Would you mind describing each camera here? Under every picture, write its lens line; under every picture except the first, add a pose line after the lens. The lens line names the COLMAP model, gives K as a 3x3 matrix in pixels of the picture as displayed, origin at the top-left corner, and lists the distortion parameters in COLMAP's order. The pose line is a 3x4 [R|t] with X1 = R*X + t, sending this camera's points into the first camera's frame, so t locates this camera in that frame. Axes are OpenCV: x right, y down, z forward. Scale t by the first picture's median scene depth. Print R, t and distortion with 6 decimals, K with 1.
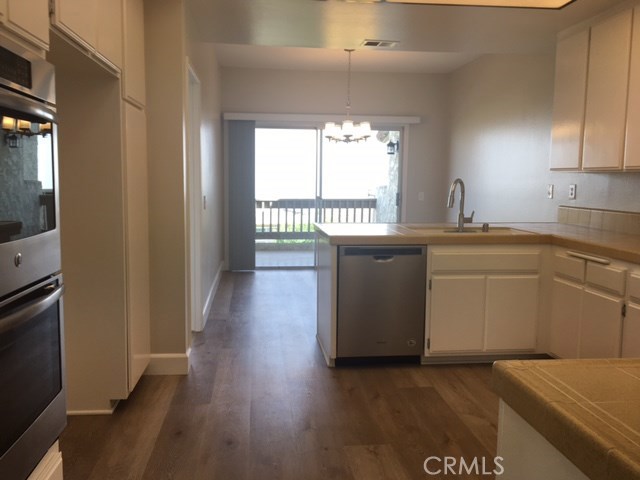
lens RADIAL K [[539.4, 0, 320.0], [0, 539.4, 240.0], [0, 0, 1]] dist [0.101857, -0.166459]
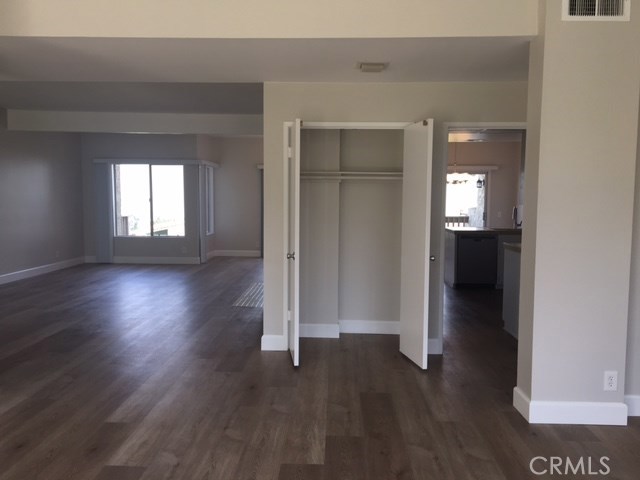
lens RADIAL K [[539.4, 0, 320.0], [0, 539.4, 240.0], [0, 0, 1]] dist [0.101857, -0.166459]
pose [[0.989334, 0.009443, -0.145356, -0.107399], [-0.014479, 0.999329, -0.033630, 0.059432], [0.144941, 0.035376, 0.988808, -0.698201]]
